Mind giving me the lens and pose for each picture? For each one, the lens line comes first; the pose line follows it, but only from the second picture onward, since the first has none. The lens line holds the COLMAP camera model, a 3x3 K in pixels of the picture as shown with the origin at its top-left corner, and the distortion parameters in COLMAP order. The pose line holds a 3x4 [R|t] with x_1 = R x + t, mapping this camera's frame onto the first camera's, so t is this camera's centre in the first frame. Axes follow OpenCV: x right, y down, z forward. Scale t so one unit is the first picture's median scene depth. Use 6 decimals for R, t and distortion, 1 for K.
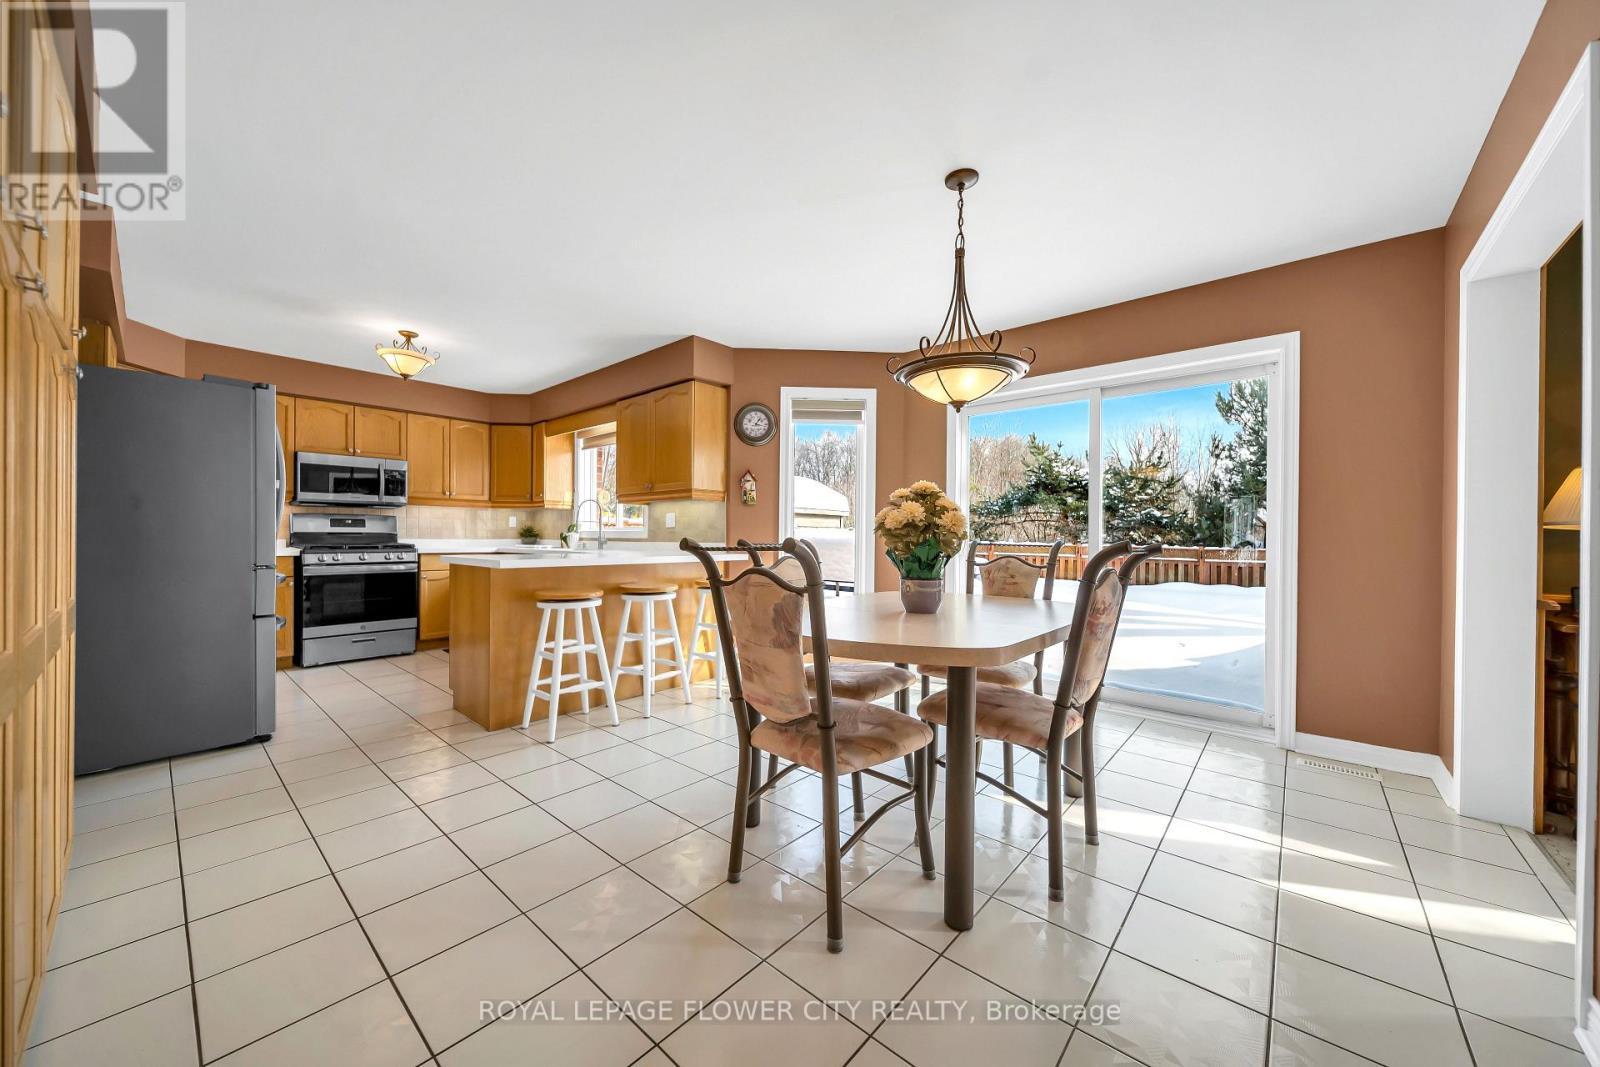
lens RADIAL K [[575.2, 0, 794.0], [0, 575.2, 538.0], [0, 0, 1]] dist [0.001498, 0.000088]
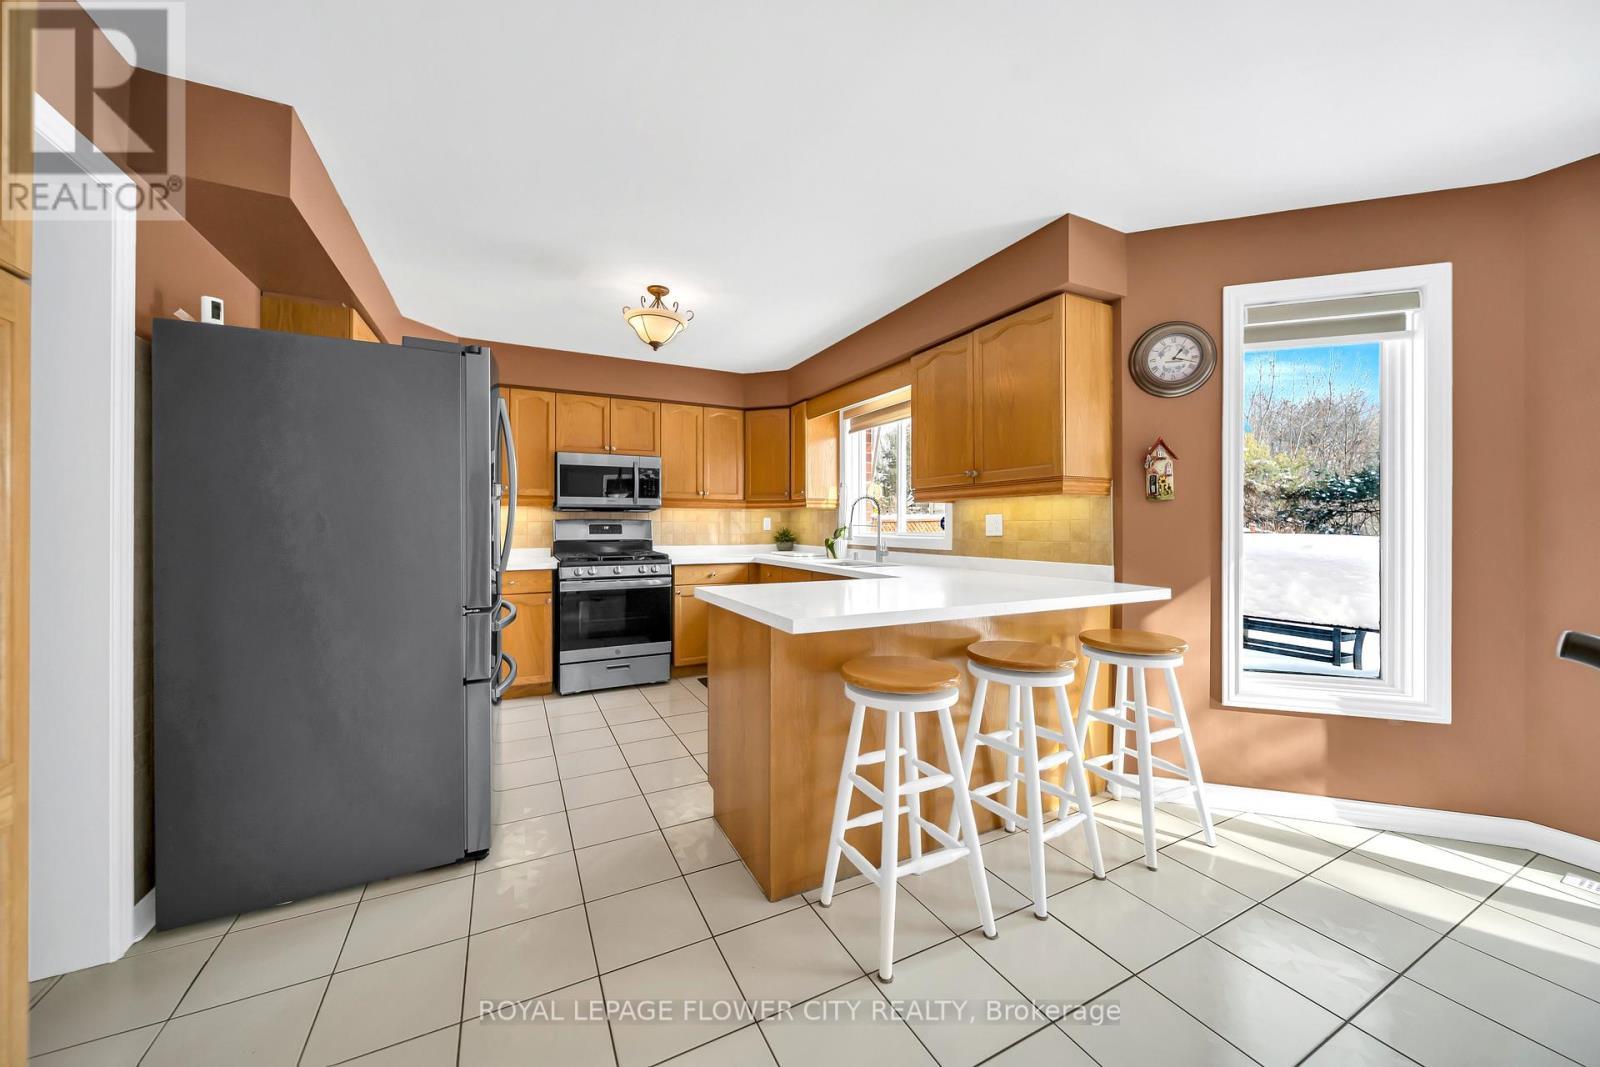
lens RADIAL K [[572.8, 0, 796.8], [0, 572.8, 526.7], [0, 0, 1]] dist [-0.000433, -0.000015]
pose [[0.931384, -0.005721, -0.363994, -0.177276], [0.004888, 0.999983, -0.003209, -0.026759], [0.364006, 0.001210, 0.931396, 0.285963]]
